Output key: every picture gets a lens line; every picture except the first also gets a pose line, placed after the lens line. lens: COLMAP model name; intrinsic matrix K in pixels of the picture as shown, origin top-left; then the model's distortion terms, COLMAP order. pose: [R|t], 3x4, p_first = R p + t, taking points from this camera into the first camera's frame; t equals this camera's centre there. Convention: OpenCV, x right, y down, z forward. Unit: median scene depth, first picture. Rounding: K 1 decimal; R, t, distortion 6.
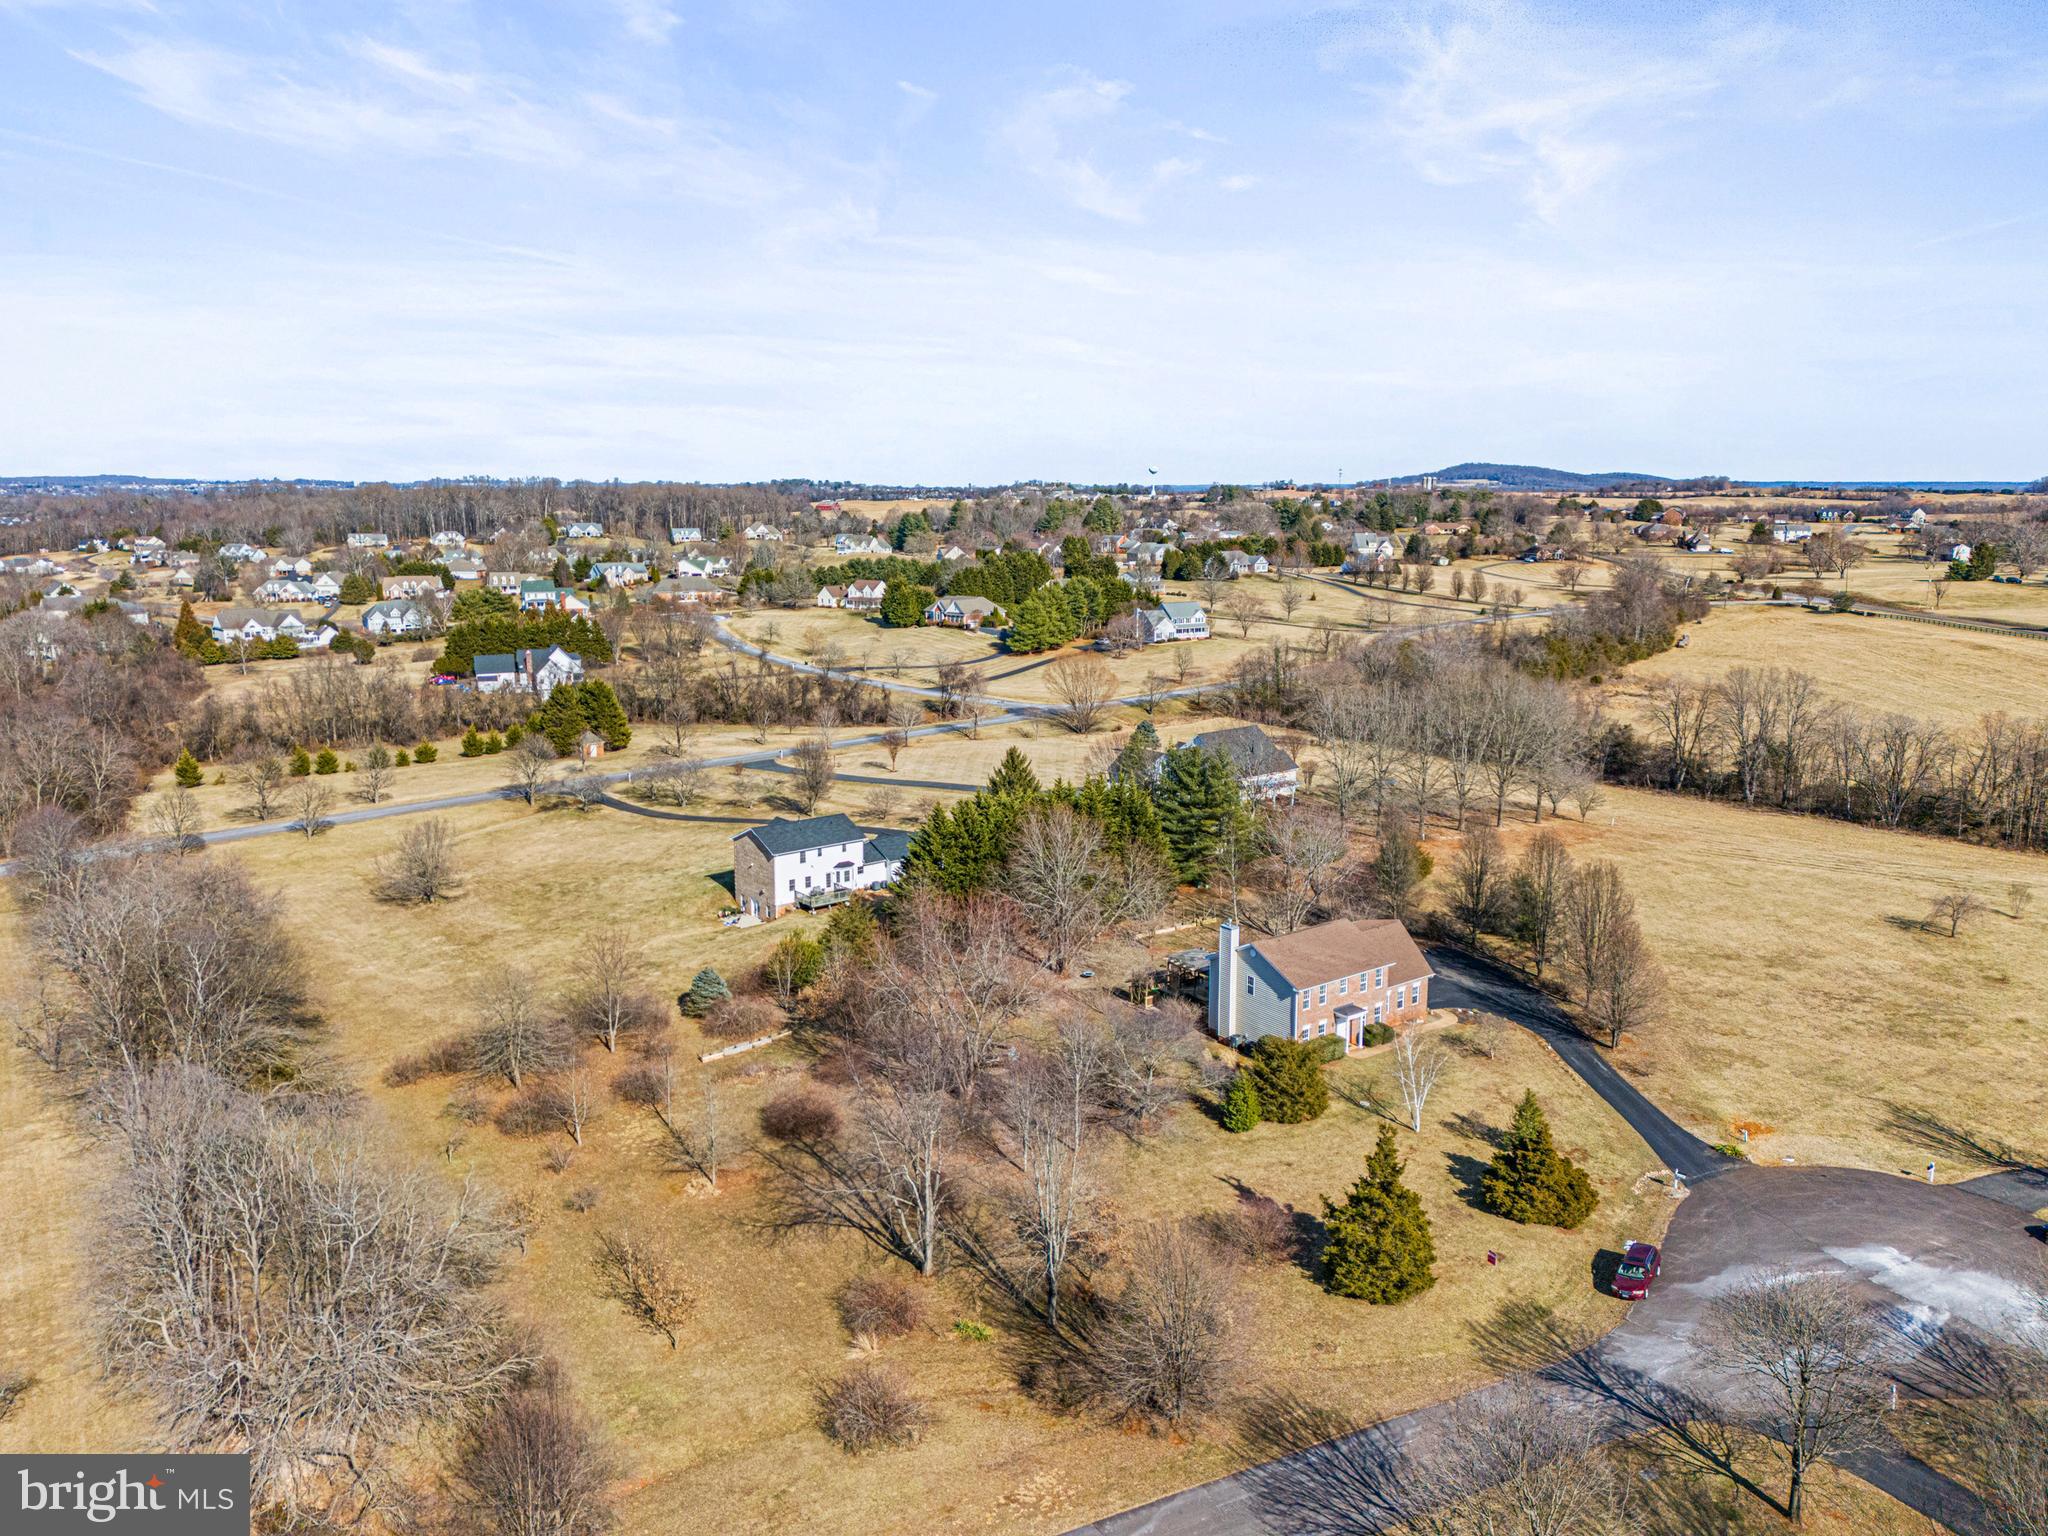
lens RADIAL K [[1496.2, 0, 1032.3], [0, 1496.2, 758.4], [0, 0, 1]] dist [0.099215, -0.100943]
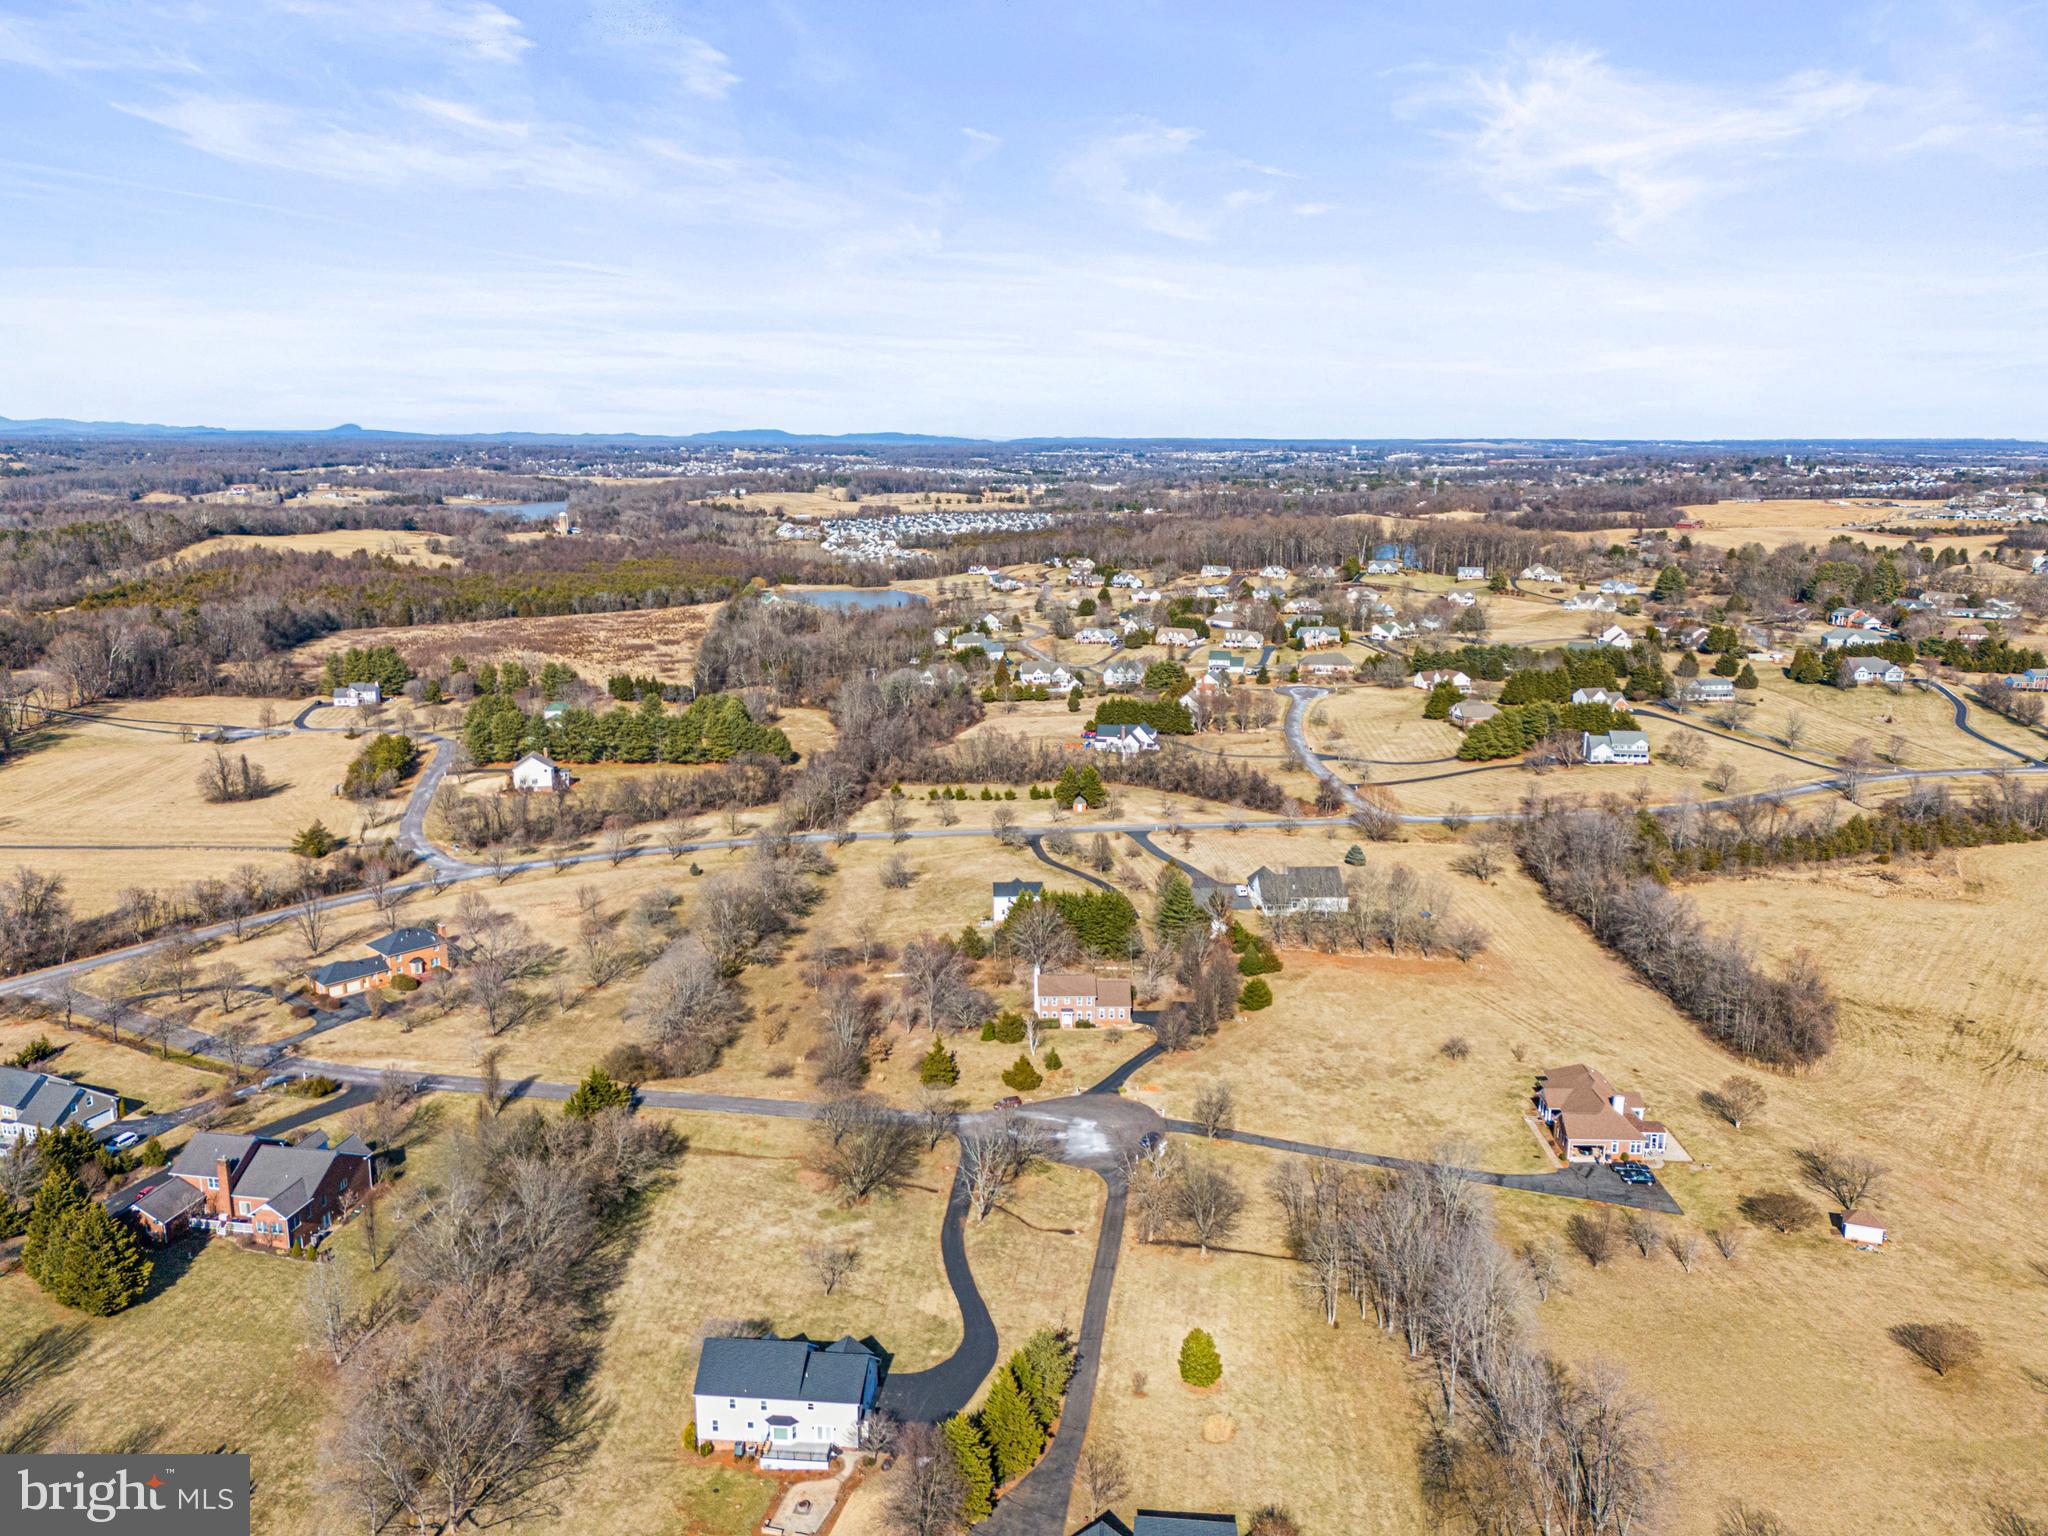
lens RADIAL K [[1478.6, 0, 1024.0], [0, 1478.6, 768.0], [0, 0, 1]] dist [0.144768, -0.193438]
pose [[0.804856, 0.129842, -0.579092, 0.794643], [-0.109722, 0.991507, 0.069814, -0.202725], [0.583239, 0.007349, 0.812267, -0.526989]]
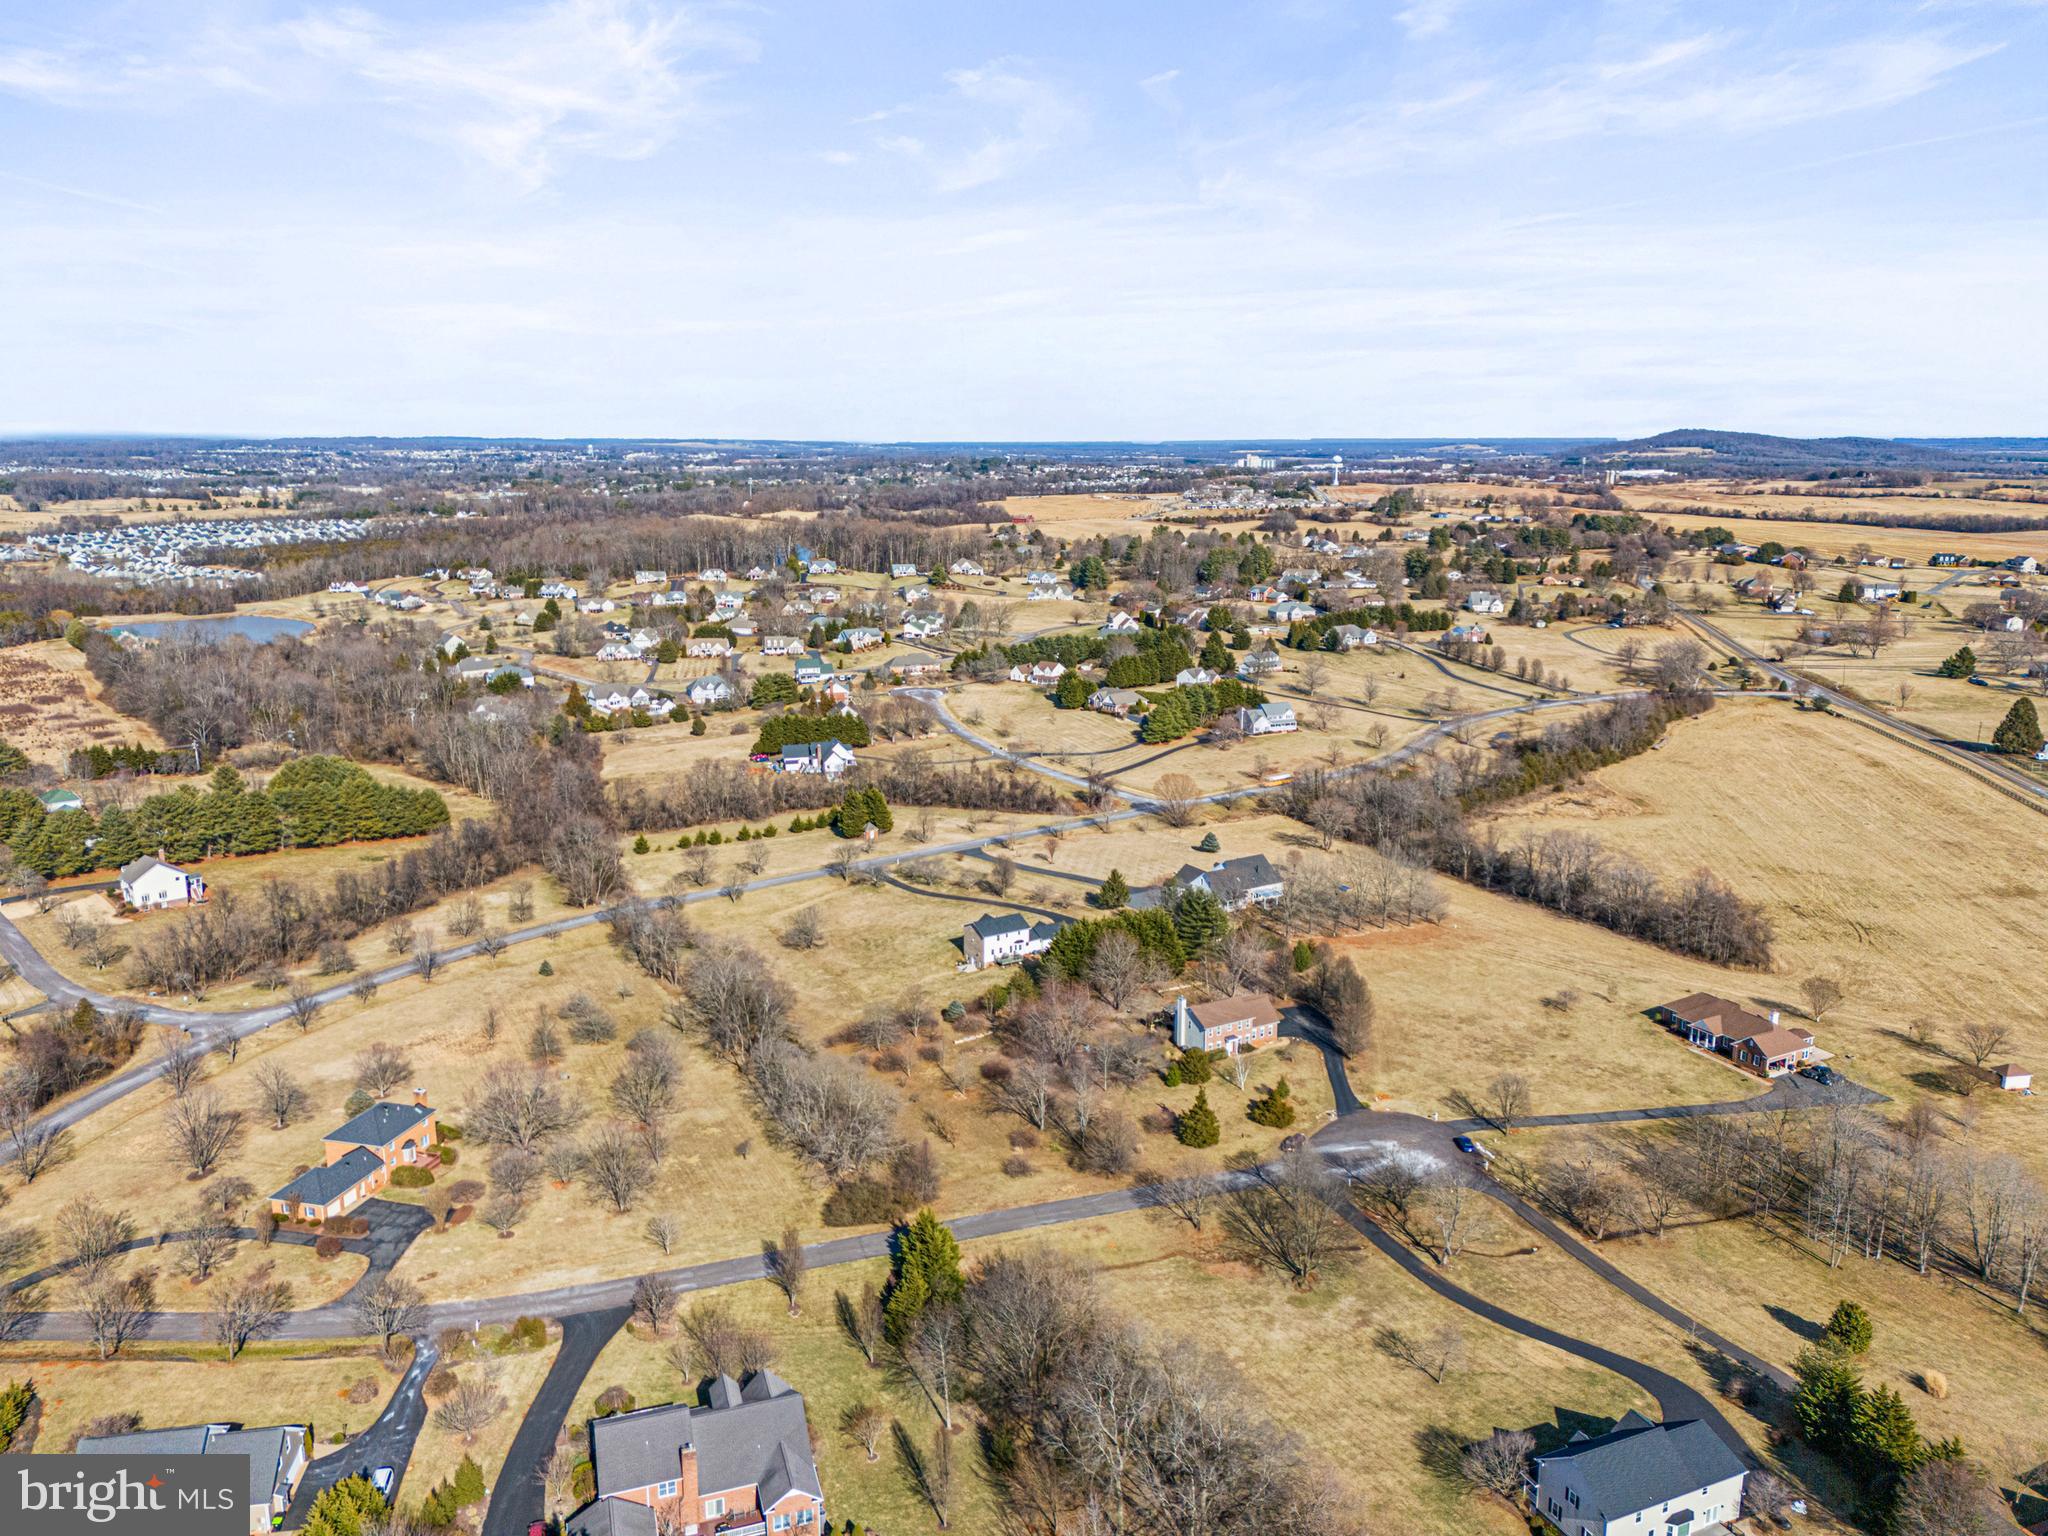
lens RADIAL K [[1478.6, 0, 1024.0], [0, 1478.6, 768.0], [0, 0, 1]] dist [0.144768, -0.193438]
pose [[0.991071, 0.025920, -0.130788, 0.097372], [-0.021222, 0.999083, 0.037188, -0.173056], [0.131632, -0.034081, 0.990713, -0.690020]]
